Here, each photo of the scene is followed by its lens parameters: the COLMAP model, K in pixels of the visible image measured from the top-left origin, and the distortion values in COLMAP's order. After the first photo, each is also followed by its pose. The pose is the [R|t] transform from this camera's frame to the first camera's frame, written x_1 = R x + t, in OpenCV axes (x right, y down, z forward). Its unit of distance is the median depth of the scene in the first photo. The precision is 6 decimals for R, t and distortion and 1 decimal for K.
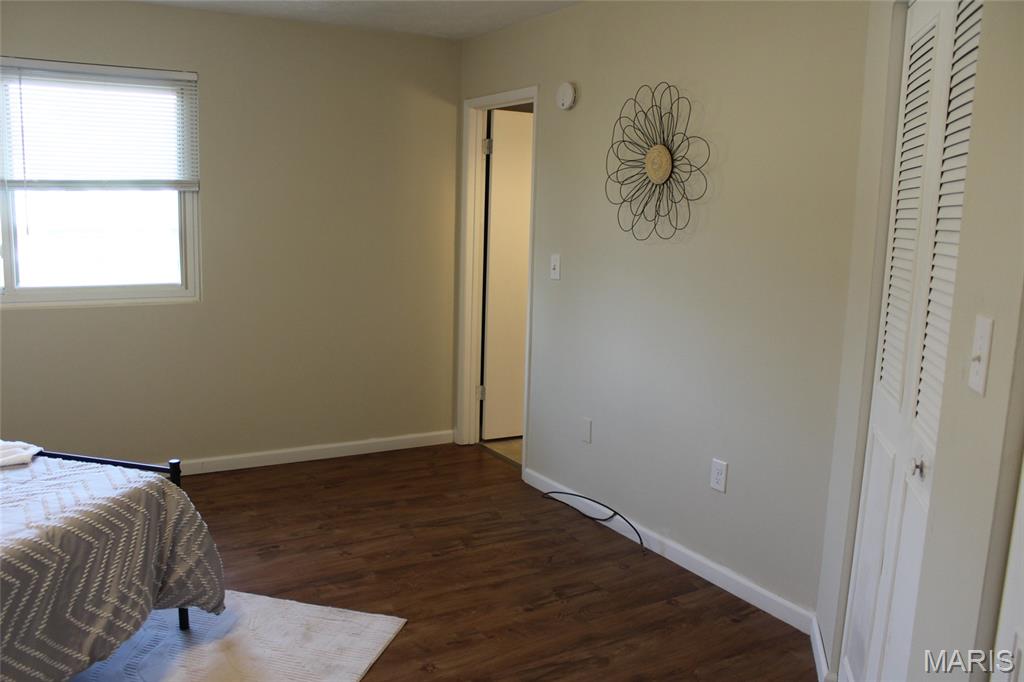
lens RADIAL K [[852.8, 0, 512.0], [0, 852.8, 341.0], [0, 0, 1]] dist [-0.165903, 0.162959]
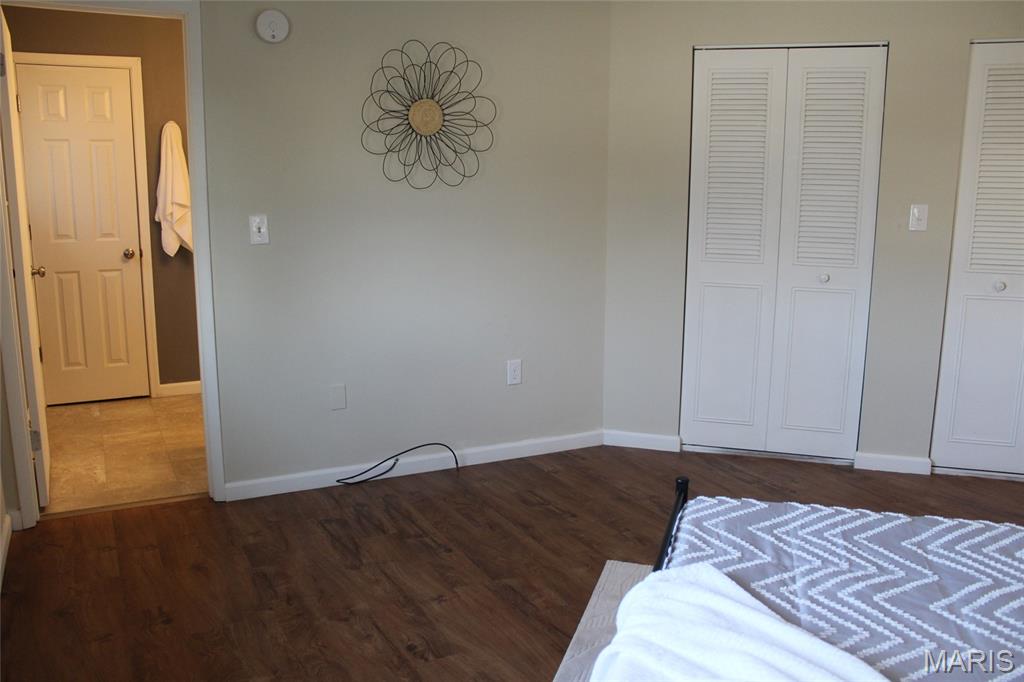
lens RADIAL K [[852.8, 0, 512.0], [0, 852.8, 341.0], [0, 0, 1]] dist [-0.165903, 0.162959]
pose [[0.054628, -0.211262, 0.975902, -0.912910], [0.144620, 0.968729, 0.201614, -0.131982], [-0.987978, 0.130121, 0.083473, 0.827666]]
